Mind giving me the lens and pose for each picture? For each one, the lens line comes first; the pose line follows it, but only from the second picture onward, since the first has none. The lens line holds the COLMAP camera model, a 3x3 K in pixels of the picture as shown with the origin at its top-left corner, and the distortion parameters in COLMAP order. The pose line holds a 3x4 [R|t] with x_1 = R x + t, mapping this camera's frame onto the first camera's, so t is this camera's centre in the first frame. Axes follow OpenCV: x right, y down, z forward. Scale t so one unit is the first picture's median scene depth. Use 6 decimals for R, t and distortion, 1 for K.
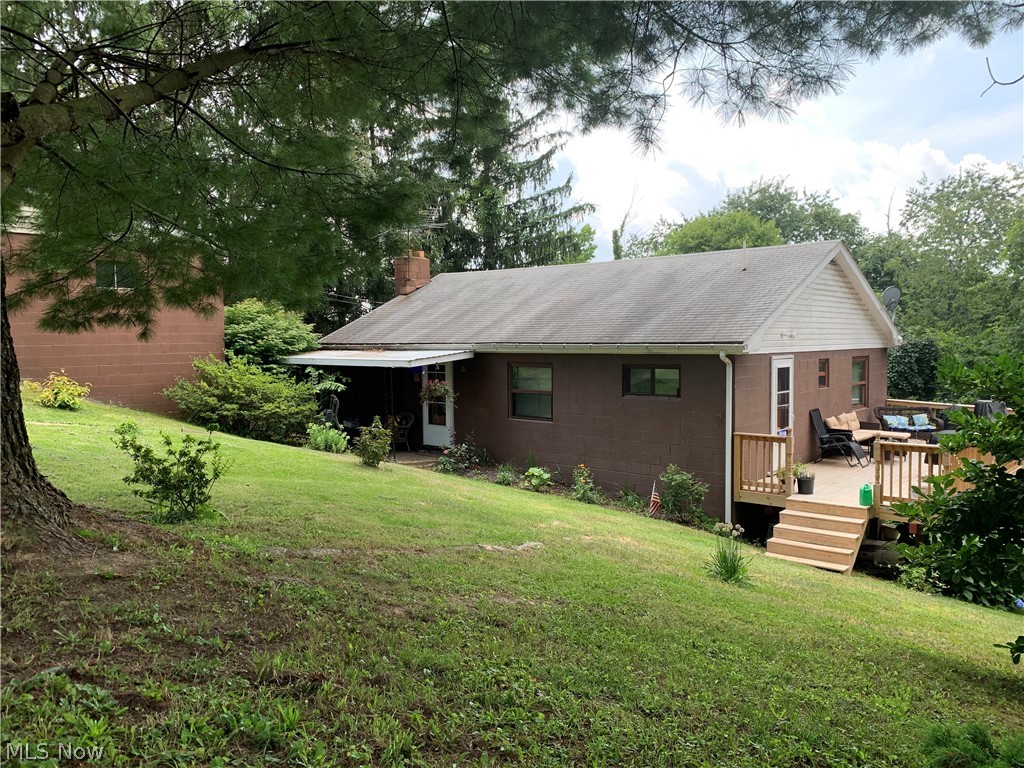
lens RADIAL K [[770.5, 0, 512.0], [0, 770.5, 384.0], [0, 0, 1]] dist [0.005952, 0.000217]
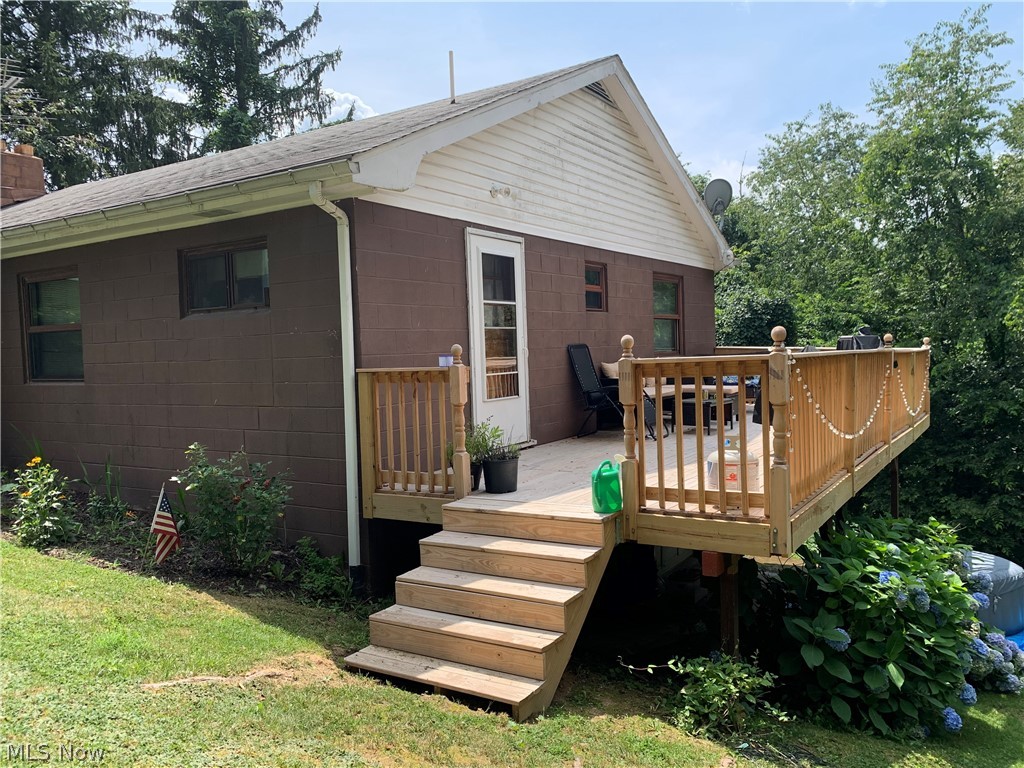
lens RADIAL K [[792.3, 0, 515.2], [0, 792.3, 381.8], [0, 0, 1]] dist [0.041132, -0.035017]
pose [[0.987764, -0.029245, 0.153187, 0.257063], [0.032234, 0.999335, -0.017066, 0.068477], [-0.152586, 0.021795, 0.988050, 0.430900]]
